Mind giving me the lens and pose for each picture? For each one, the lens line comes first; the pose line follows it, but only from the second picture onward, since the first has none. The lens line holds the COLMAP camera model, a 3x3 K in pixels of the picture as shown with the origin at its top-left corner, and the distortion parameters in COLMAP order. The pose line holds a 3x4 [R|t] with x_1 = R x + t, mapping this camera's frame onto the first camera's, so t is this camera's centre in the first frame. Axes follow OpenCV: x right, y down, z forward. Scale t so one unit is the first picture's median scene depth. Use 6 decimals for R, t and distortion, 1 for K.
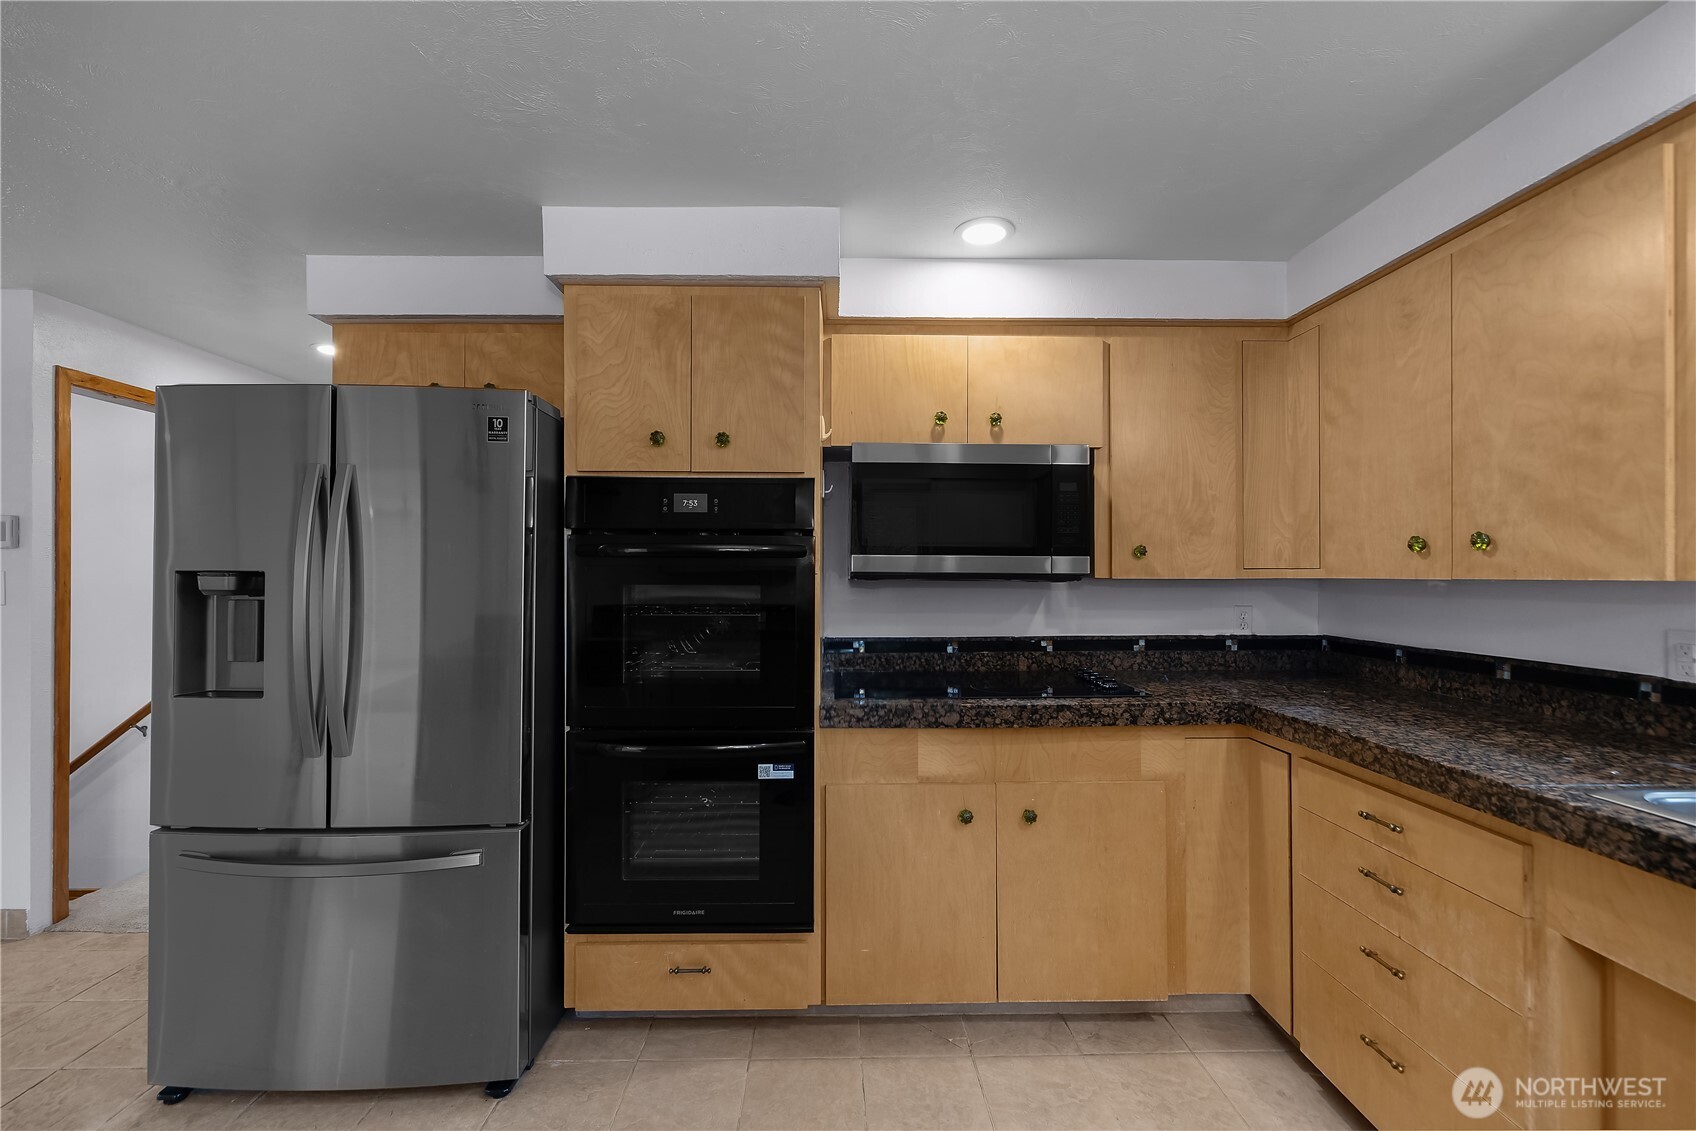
lens RADIAL K [[729.3, 0, 848.4], [0, 729.3, 567.4], [0, 0, 1]] dist [0.004876, -0.000159]
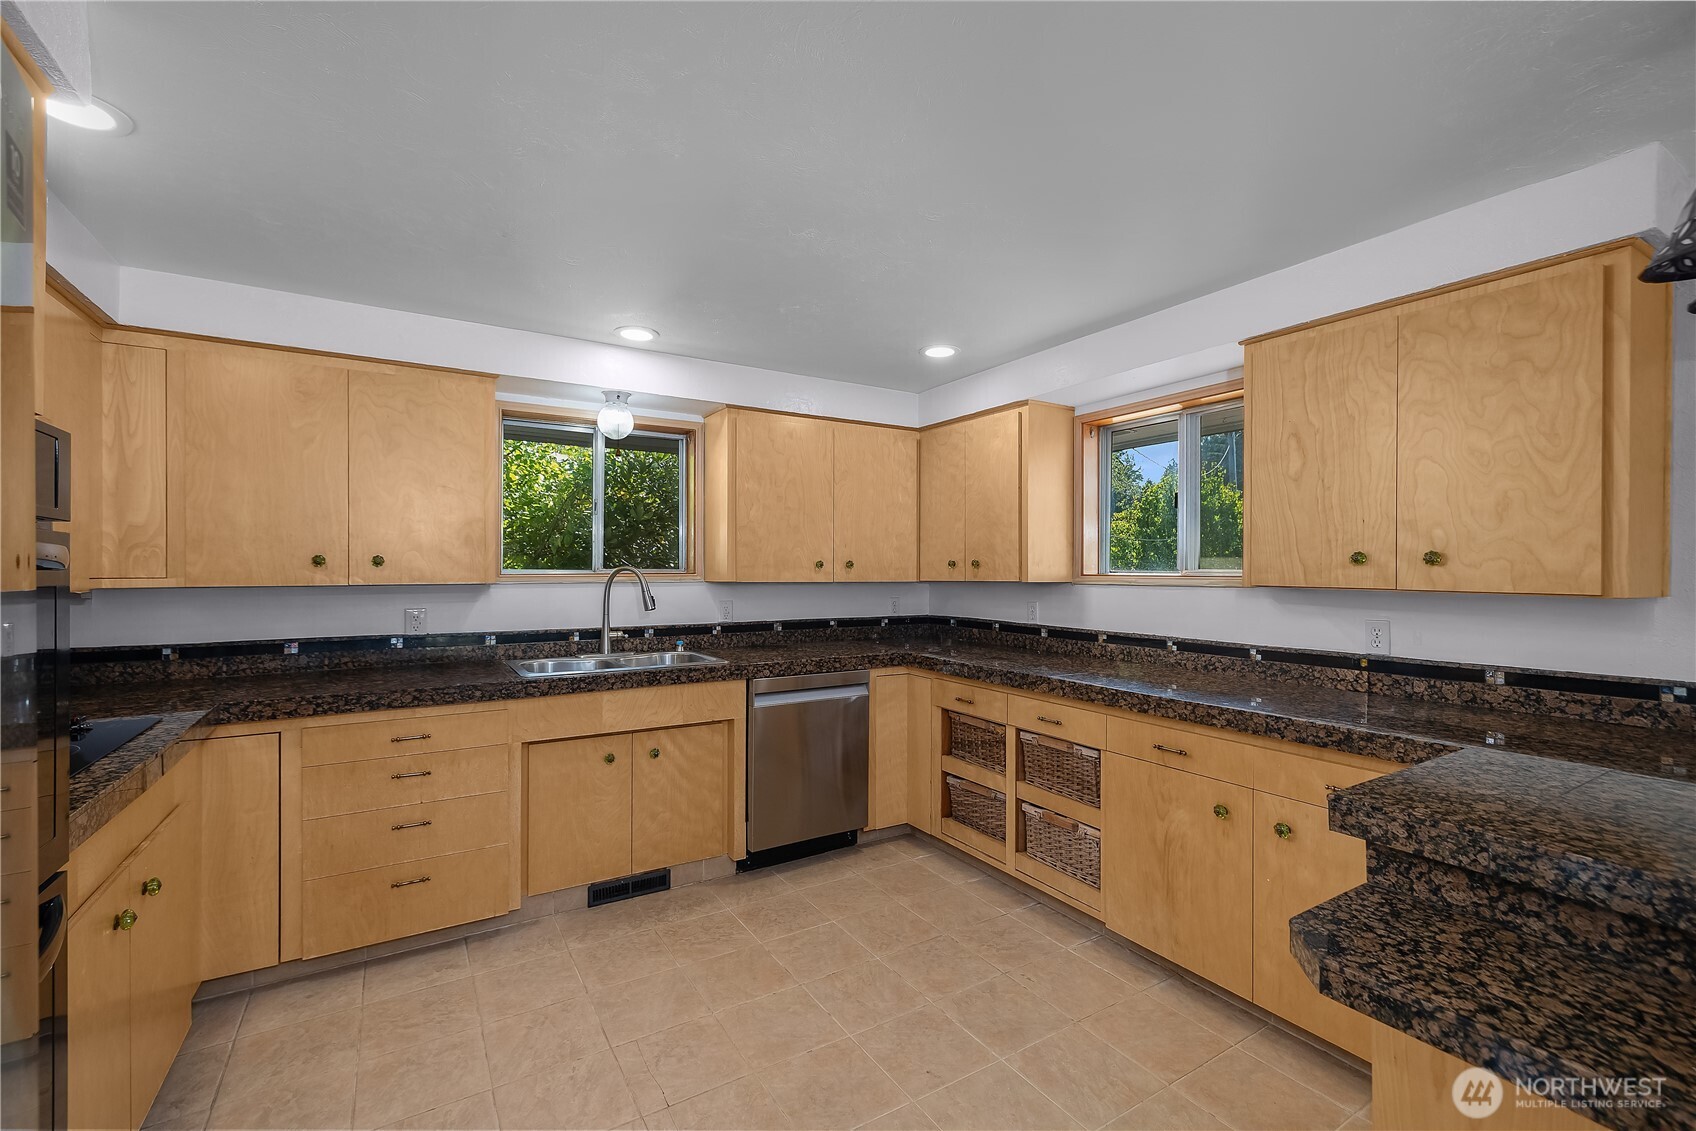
lens RADIAL K [[729.3, 0, 852.4], [0, 729.3, 569.0], [0, 0, 1]] dist [0.004876, -0.000159]
pose [[-0.498986, -0.002401, 0.866607, -0.931884], [-0.006710, 0.999977, -0.001093, -0.020165], [-0.866584, -0.006360, -0.498990, 0.797913]]
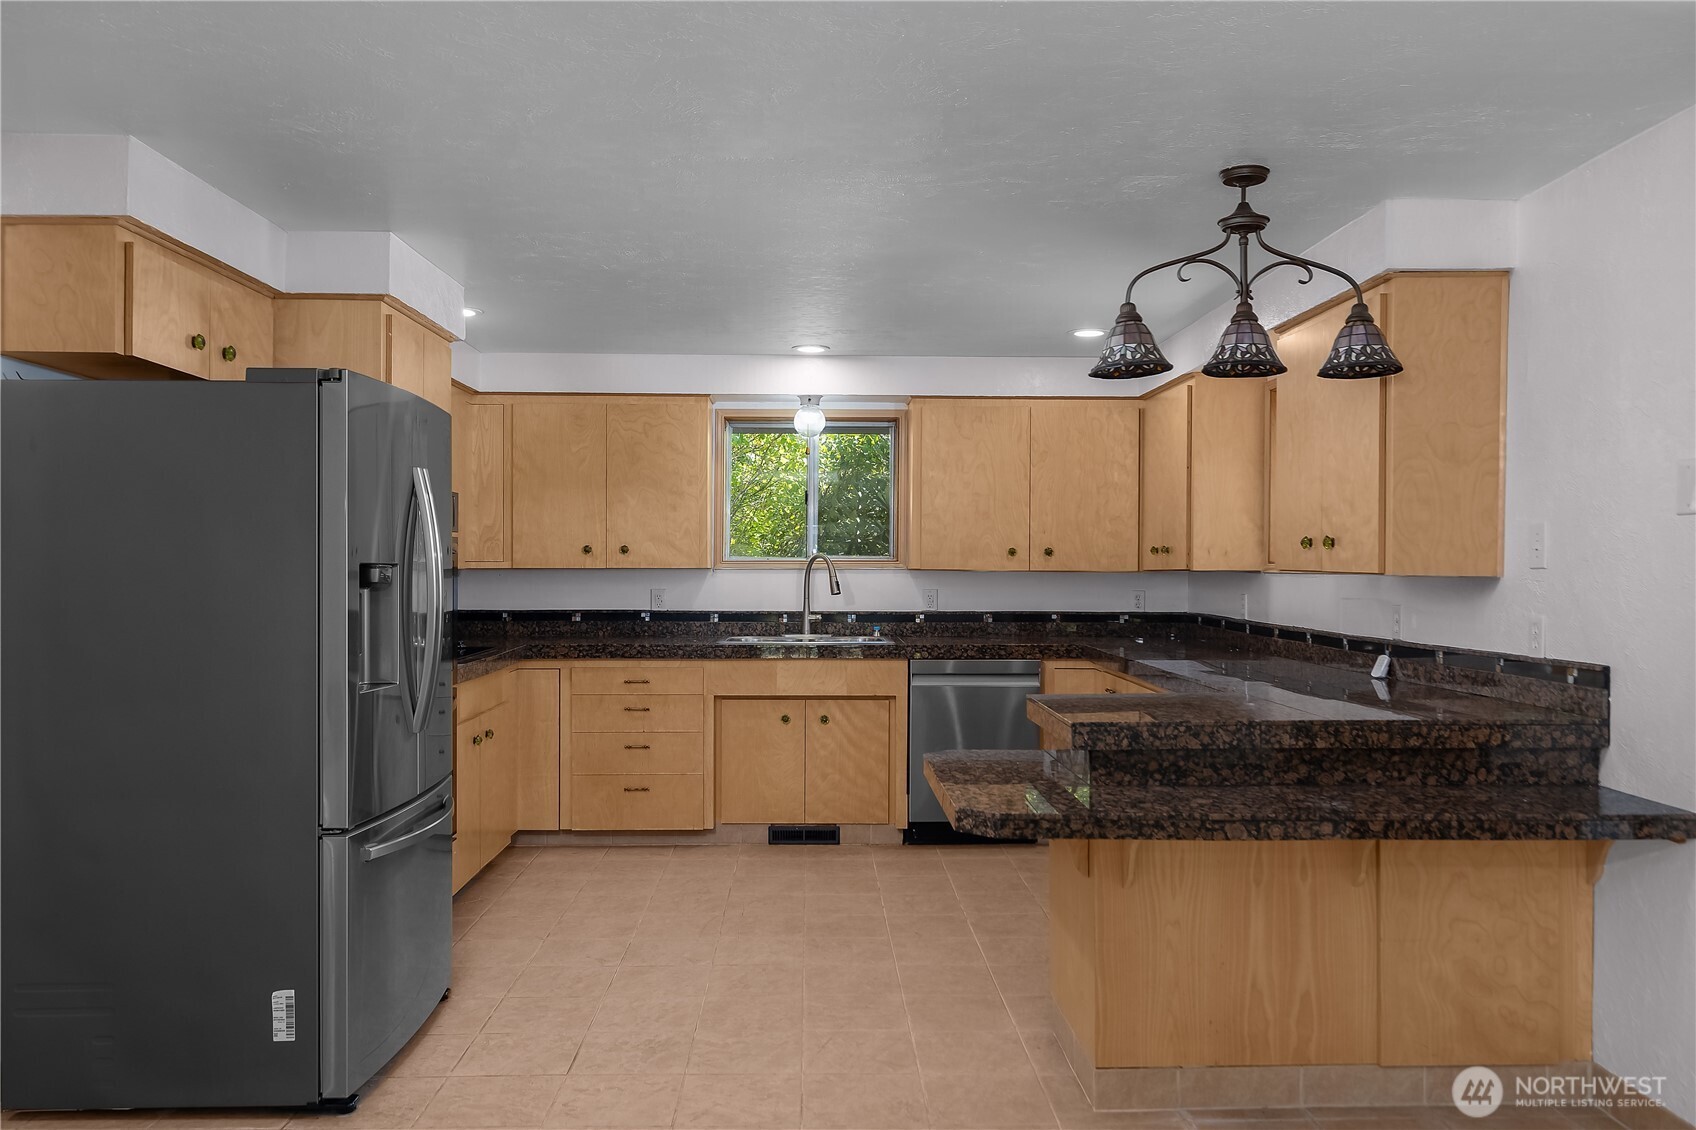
lens RADIAL K [[1288.1, 0, 834.6], [0, 1288.1, 567.6], [0, 0, 1]] dist [0.006058, 0.000759]
pose [[0.008982, -0.005386, 0.999945, -2.492011], [-0.007912, 0.999954, 0.005457, -0.007892], [-0.999928, -0.007960, 0.008939, 0.326222]]
